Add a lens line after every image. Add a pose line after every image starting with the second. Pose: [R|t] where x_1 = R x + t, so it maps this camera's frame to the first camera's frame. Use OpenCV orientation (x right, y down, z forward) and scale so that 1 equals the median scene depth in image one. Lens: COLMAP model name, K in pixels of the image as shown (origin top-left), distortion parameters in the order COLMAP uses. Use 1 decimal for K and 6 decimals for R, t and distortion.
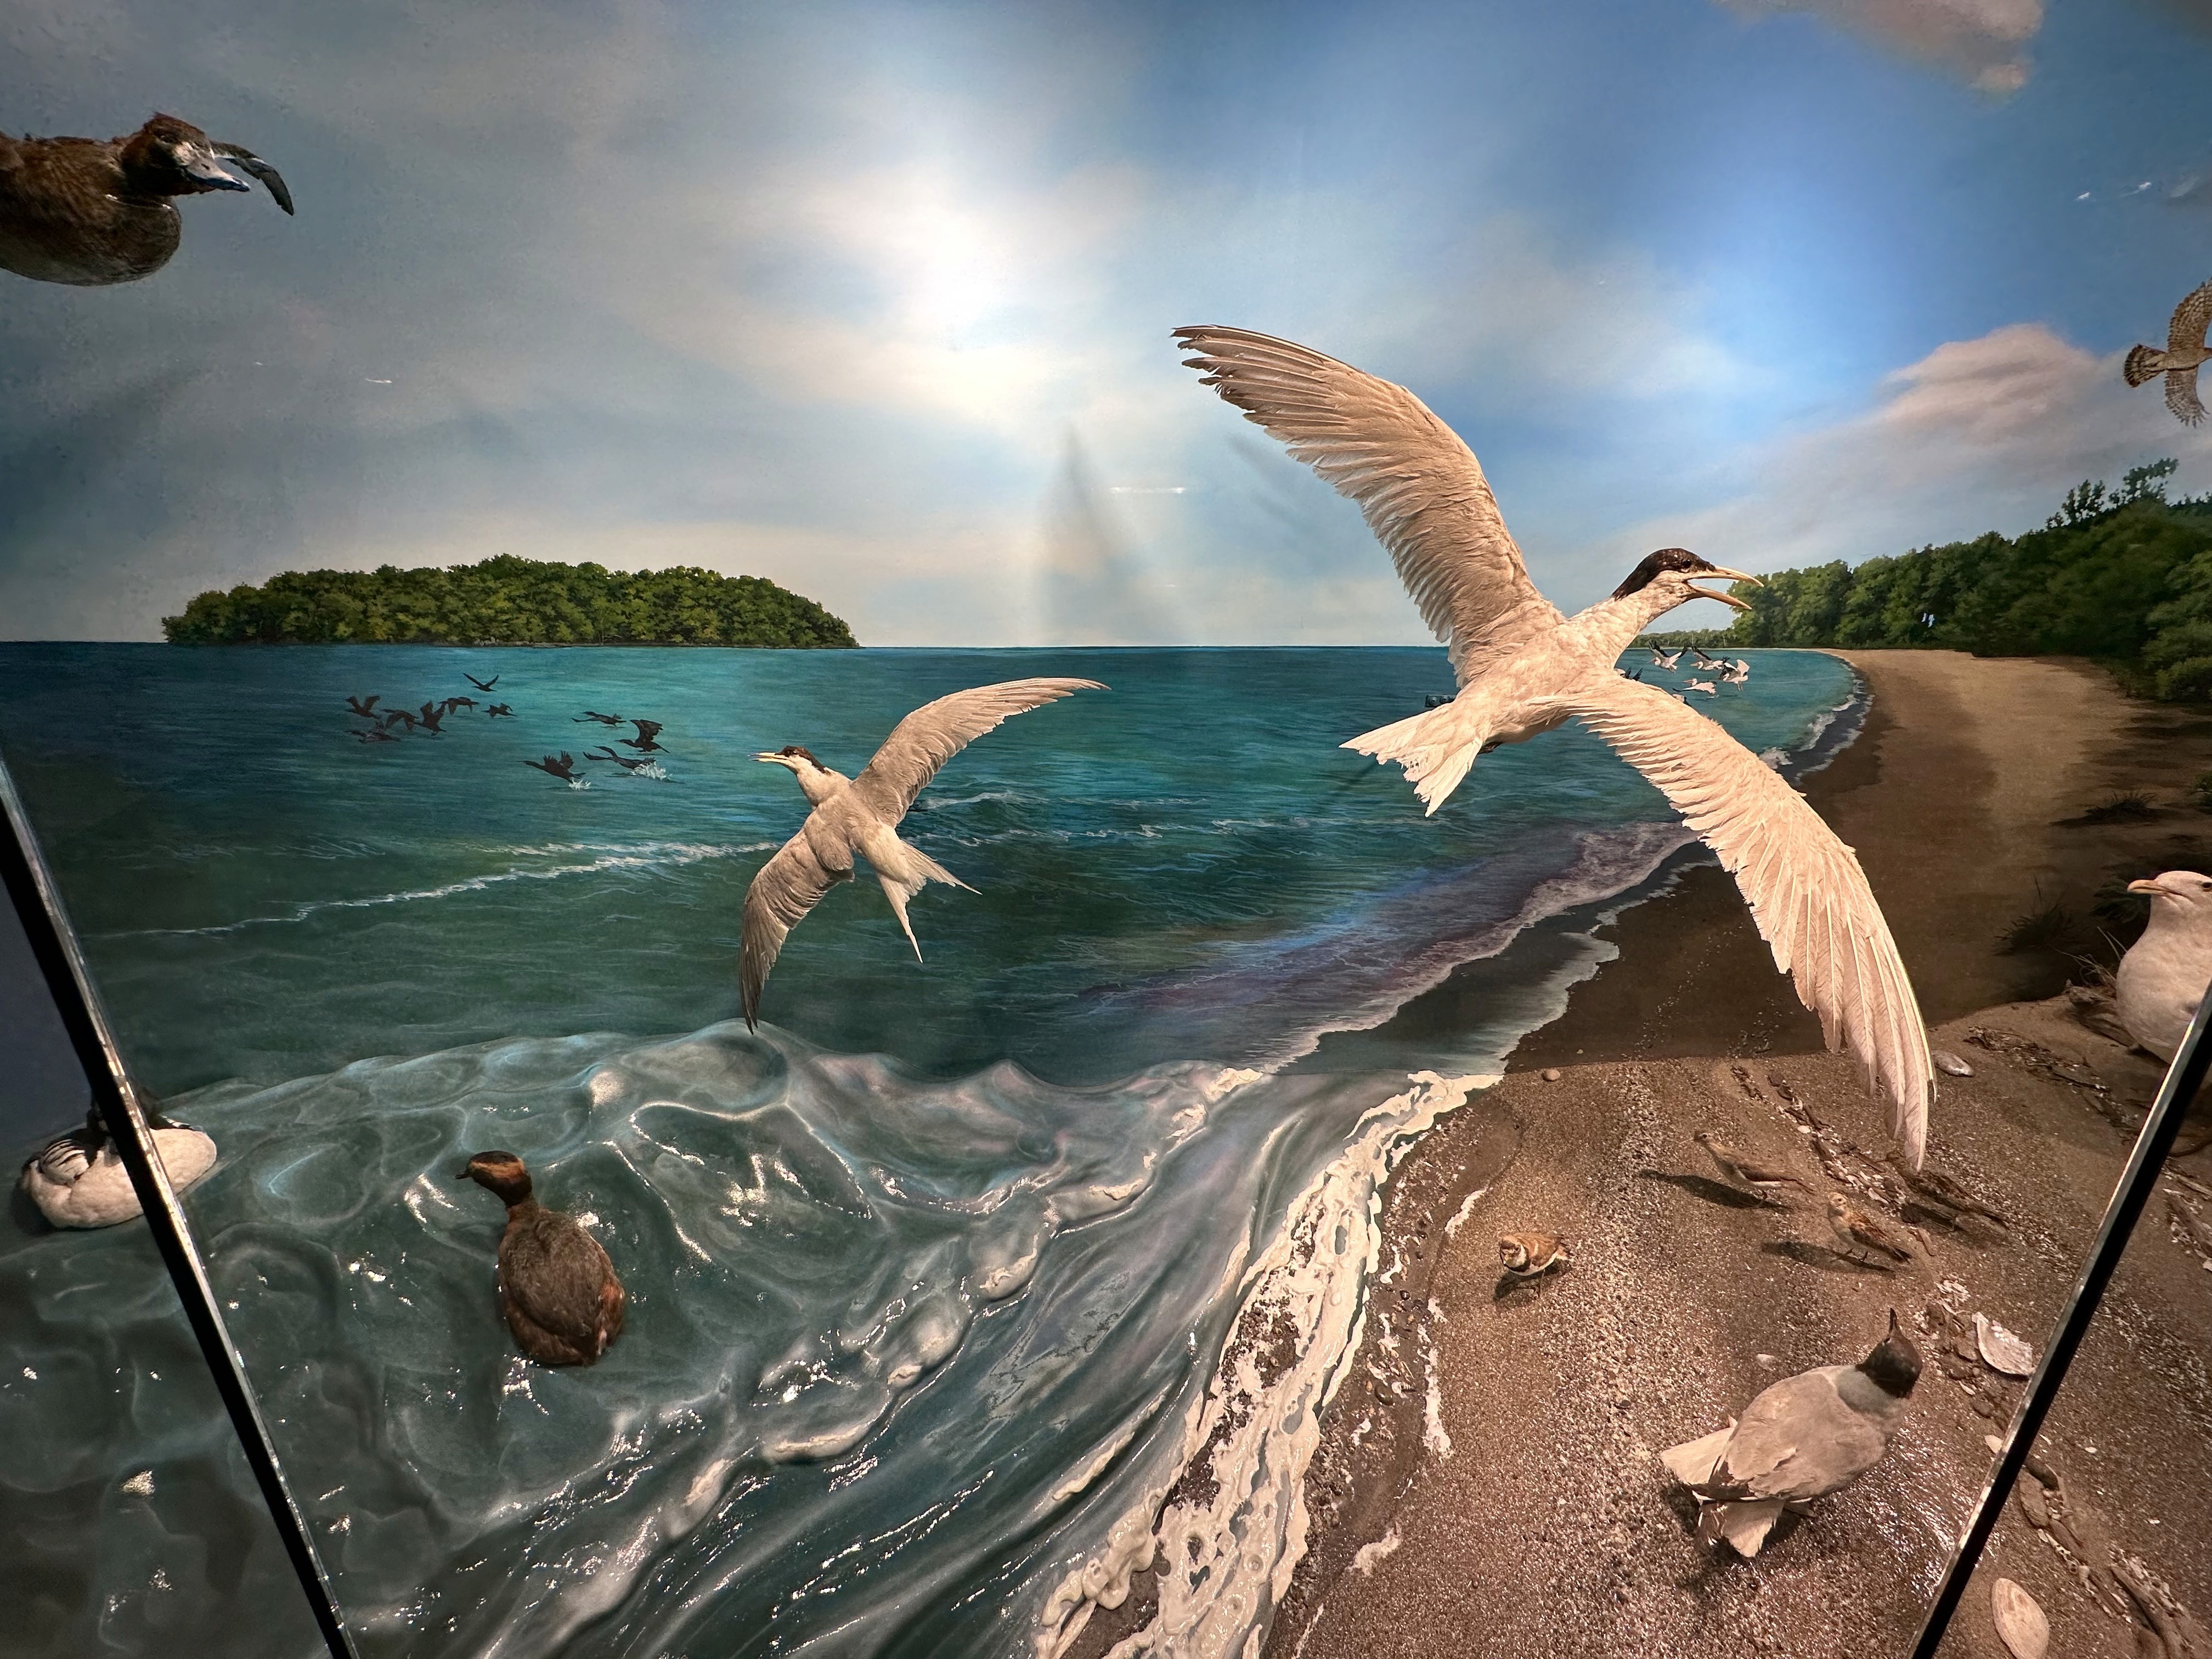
lens RADIAL K [[886.1, 0, 1106.0], [0, 886.1, 829.5], [0, 0, 1]] dist [-0.001478, 0.000693]
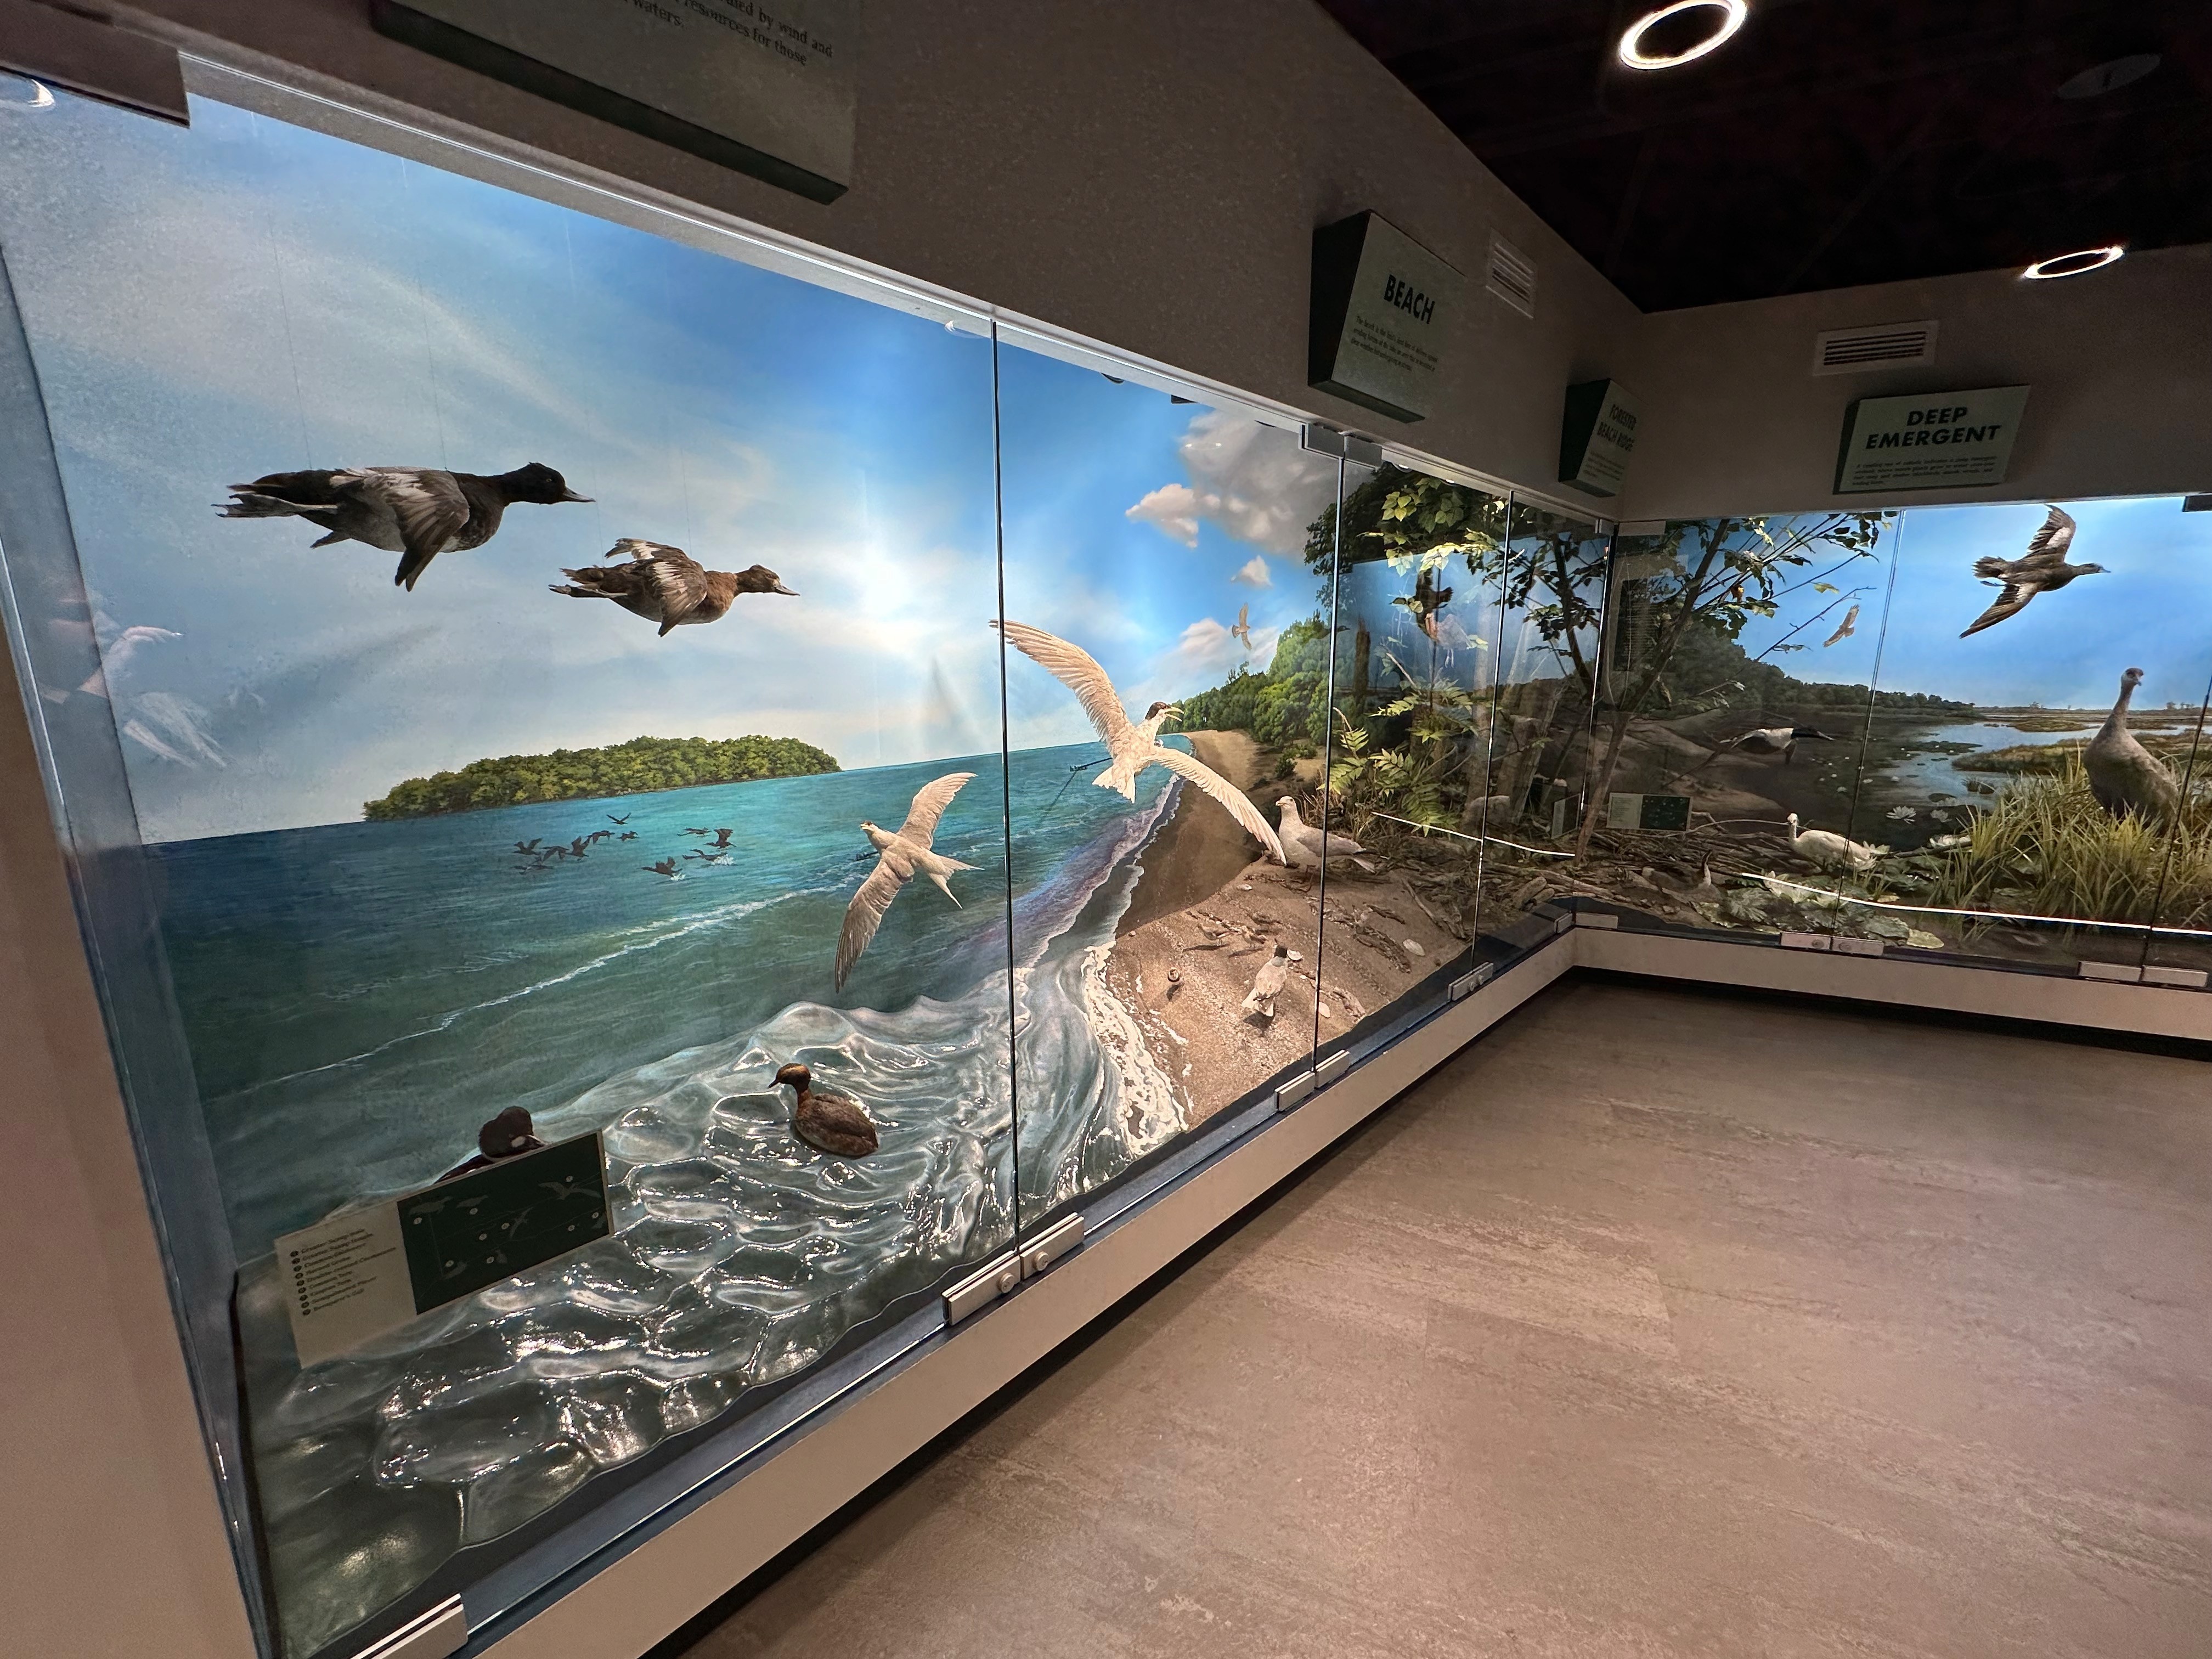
lens RADIAL K [[886.1, 0, 1106.0], [0, 886.1, 829.5], [0, 0, 1]] dist [-0.001478, 0.000693]
pose [[0.704504, -0.148690, 0.693949, -1.185824], [0.235140, 0.971481, -0.030560, 0.095929], [-0.669614, 0.184705, 0.719375, -0.658785]]
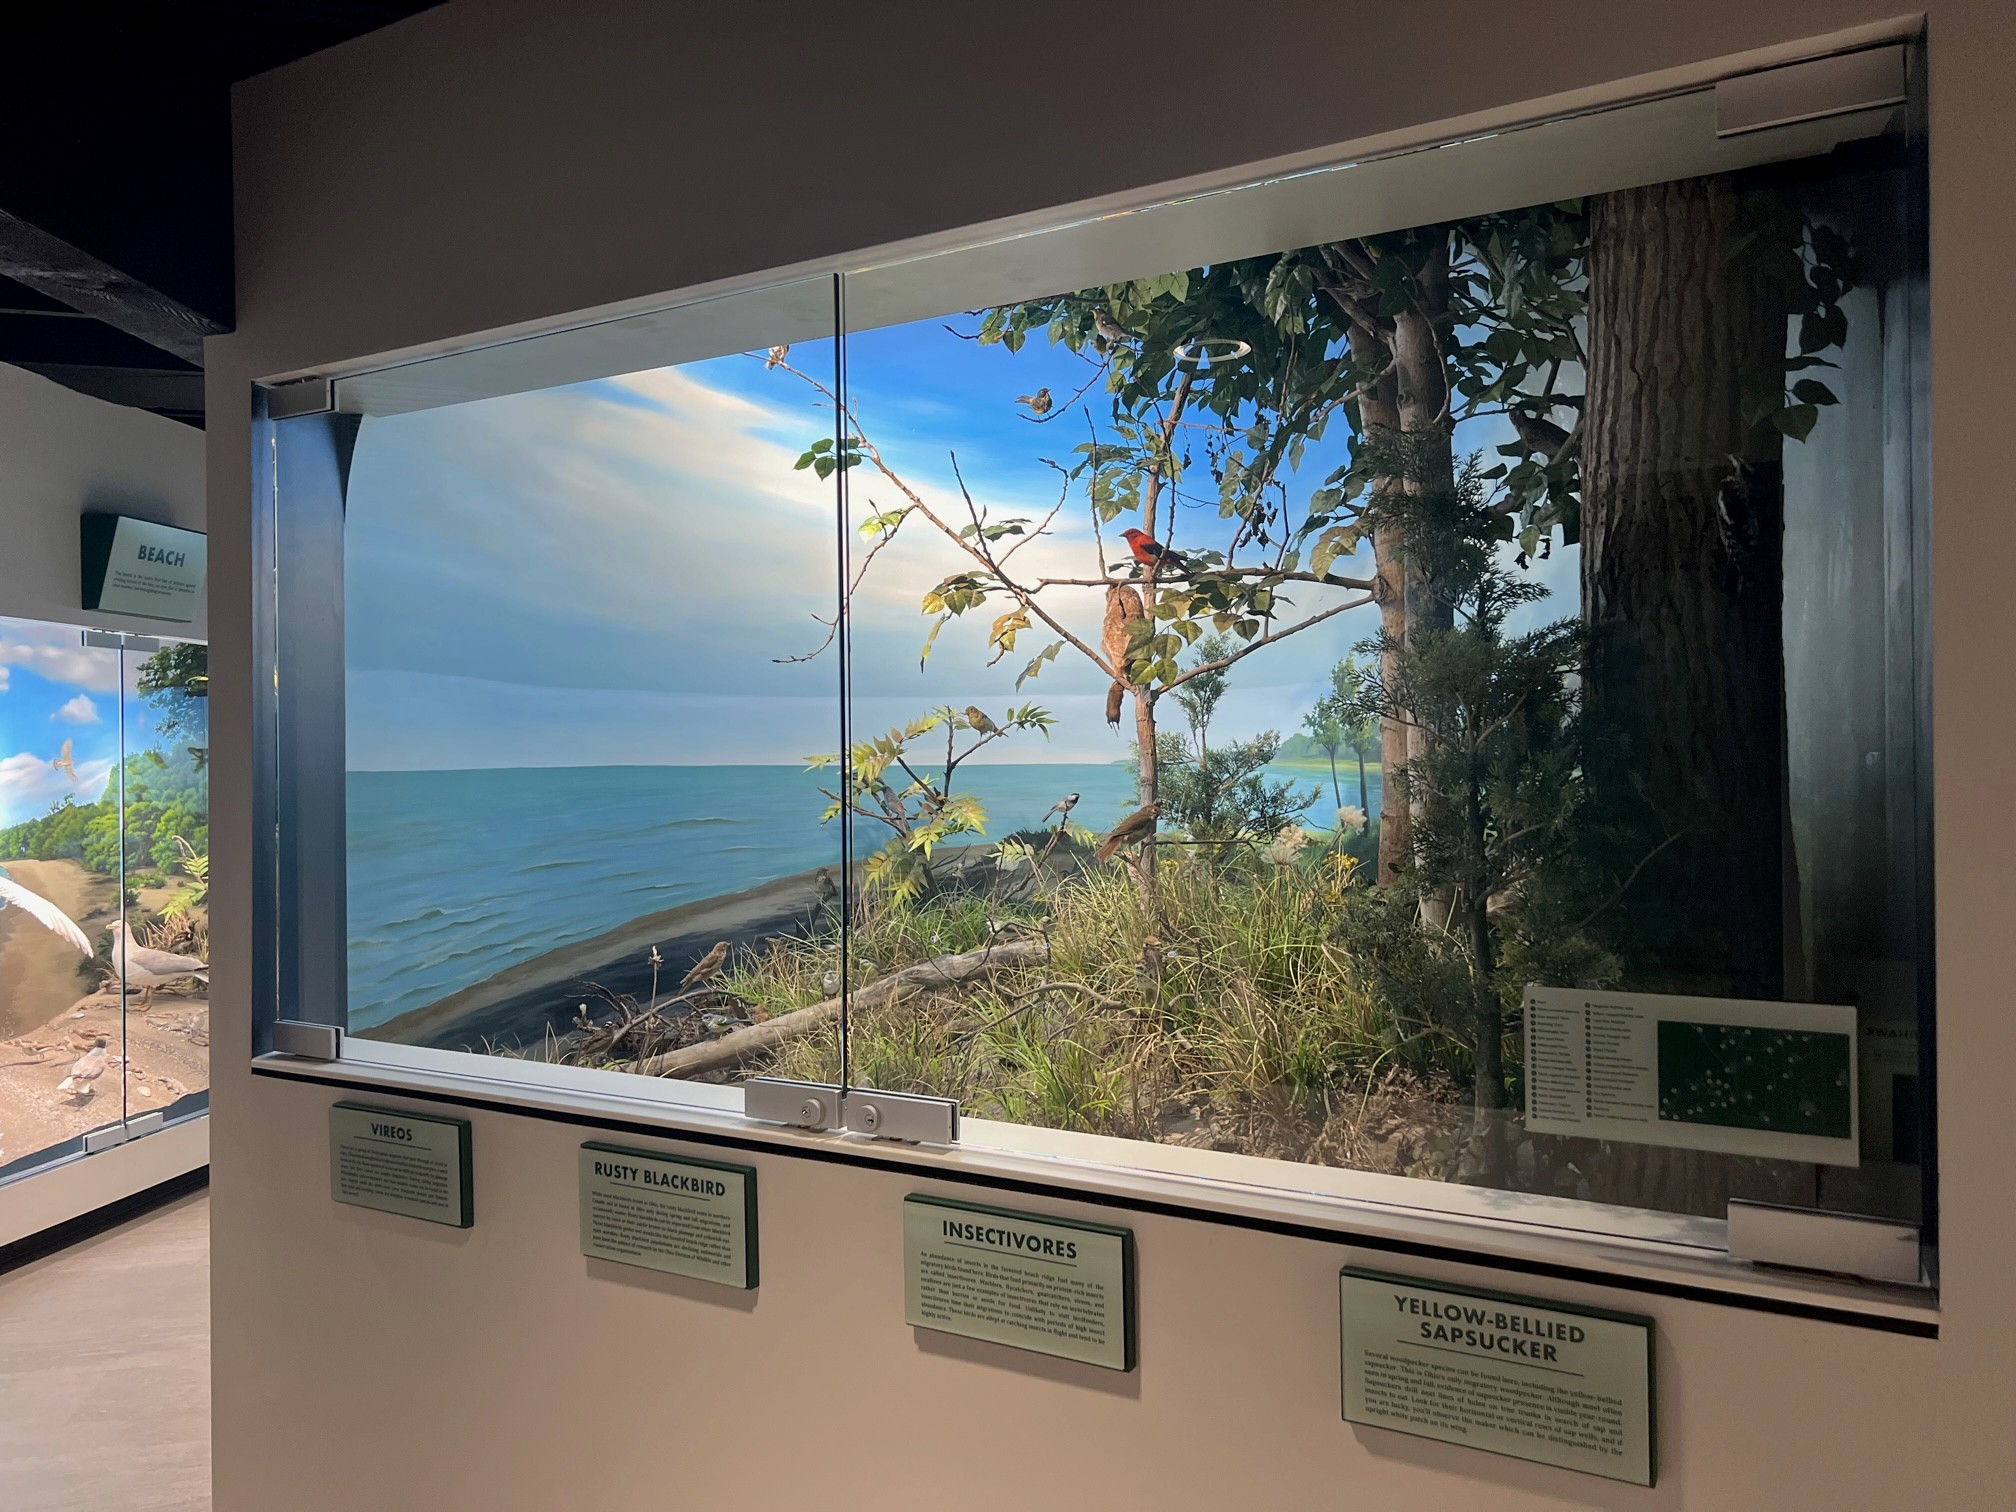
lens RADIAL K [[1518.5, 0, 1008.0], [0, 1518.5, 756.0], [0, 0, 1]] dist [0.067930, -0.095623]
pose [[0.139516, -0.006794, 0.990196, -3.365064], [0.325959, 0.944561, -0.039446, 0.672961], [-0.935033, 0.328267, 0.133996, -2.588654]]
